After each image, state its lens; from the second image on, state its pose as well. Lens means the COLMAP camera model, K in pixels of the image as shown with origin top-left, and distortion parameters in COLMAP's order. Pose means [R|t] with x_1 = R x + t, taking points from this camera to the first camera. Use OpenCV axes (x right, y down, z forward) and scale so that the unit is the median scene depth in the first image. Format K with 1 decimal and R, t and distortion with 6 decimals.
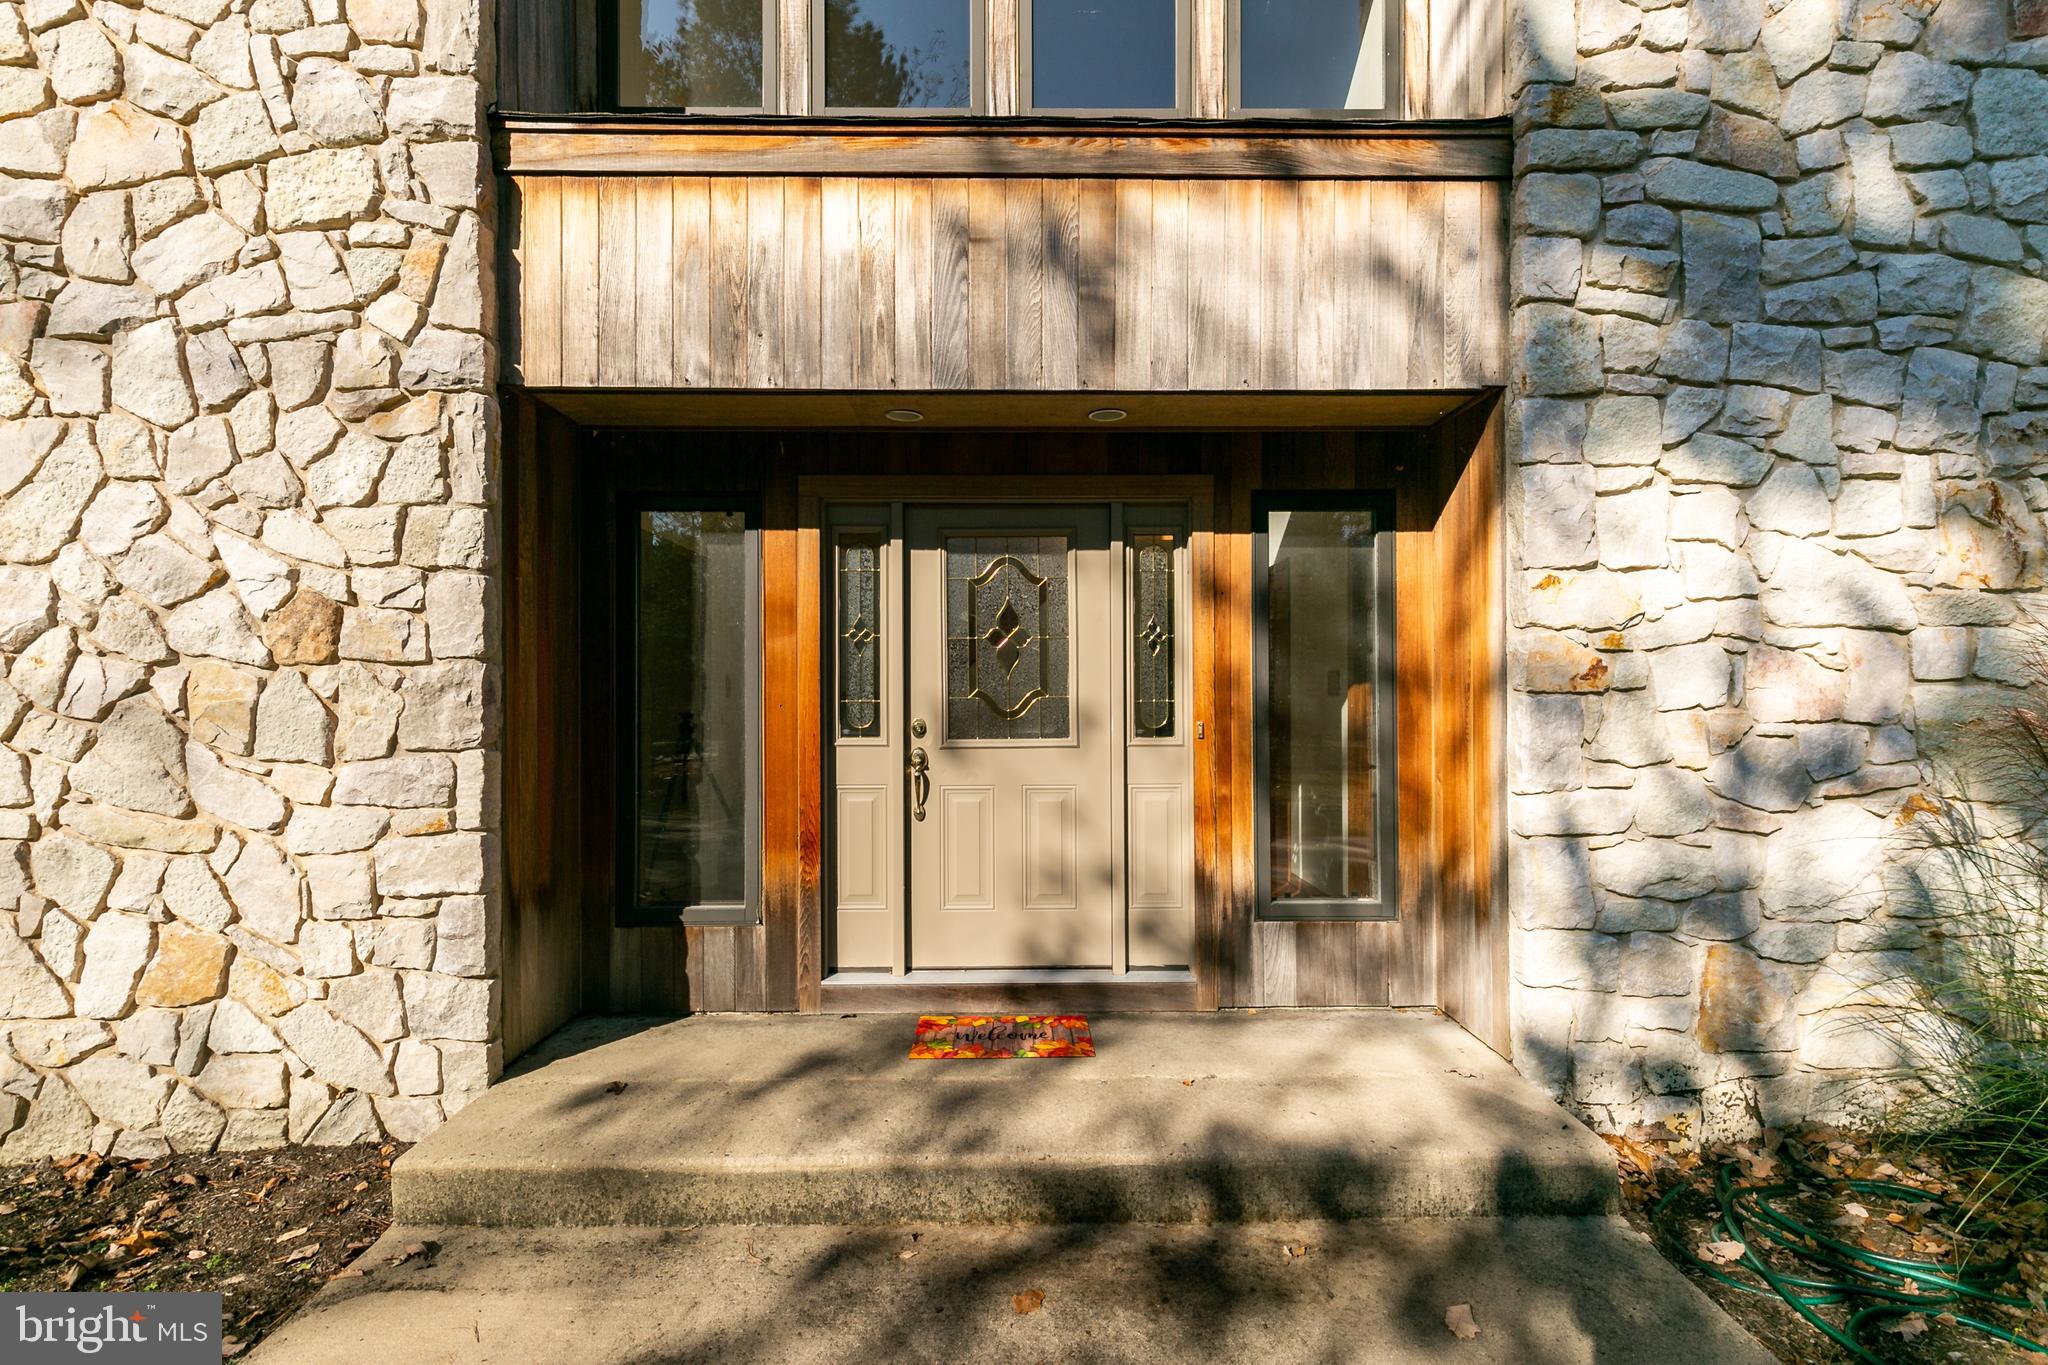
lens RADIAL K [[954.5, 0, 1024.0], [0, 954.5, 664.1], [0, 0, 1]] dist [0.003562, 0.001044]
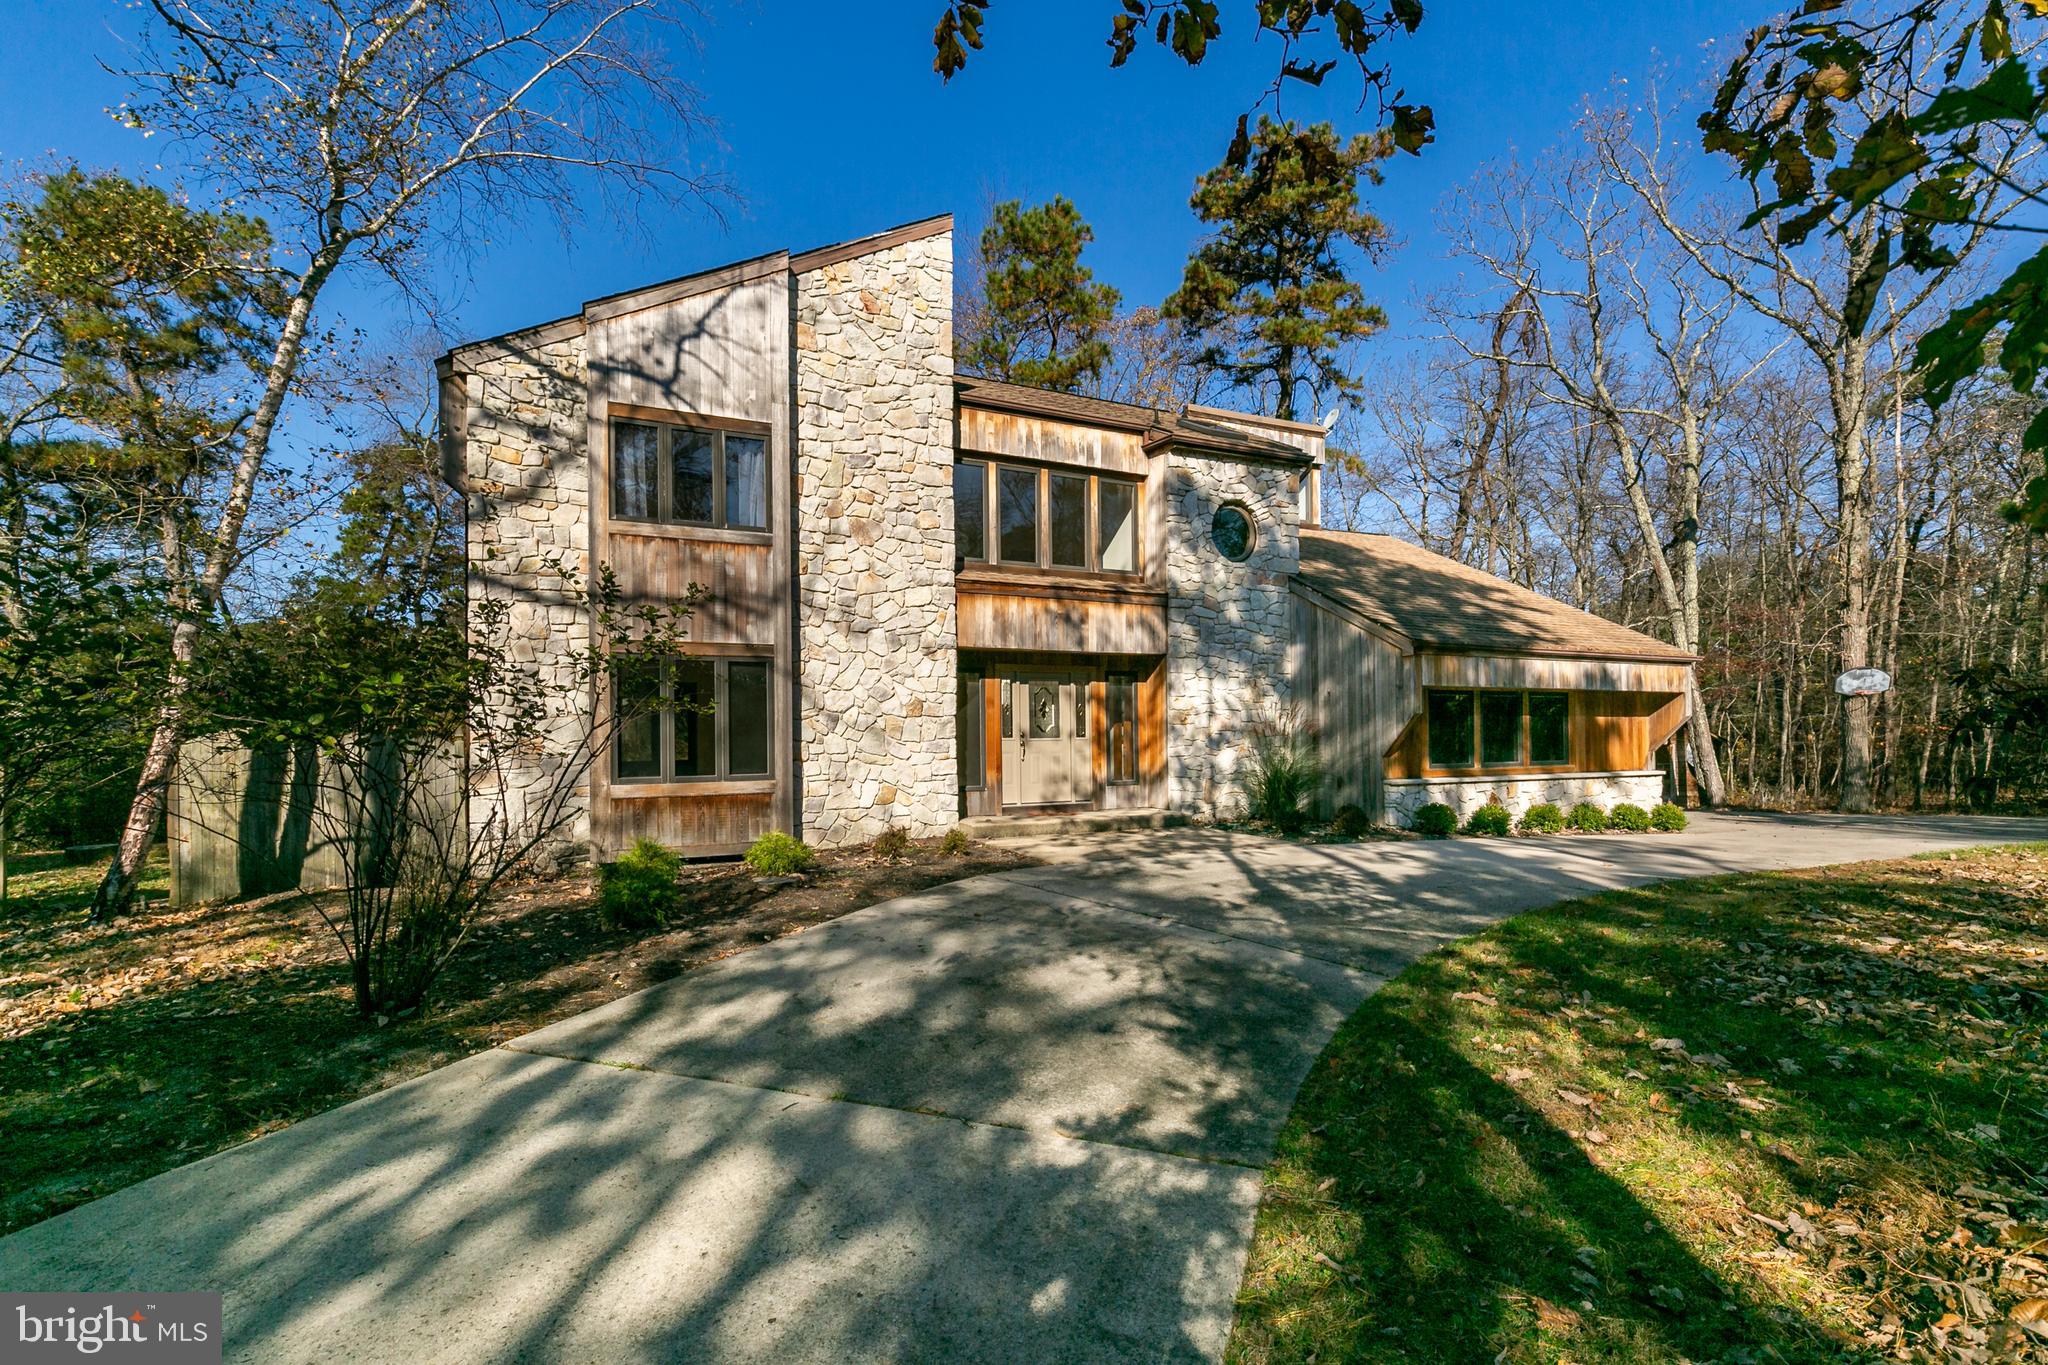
lens RADIAL K [[954.5, 0, 1023.2], [0, 954.5, 698.9], [0, 0, 1]] dist [0.003562, 0.001044]
pose [[0.898175, 0.010888, 0.439503, -1.973930], [-0.002278, 0.999795, -0.020114, 0.004053], [-0.439632, 0.017064, 0.898016, -2.596720]]
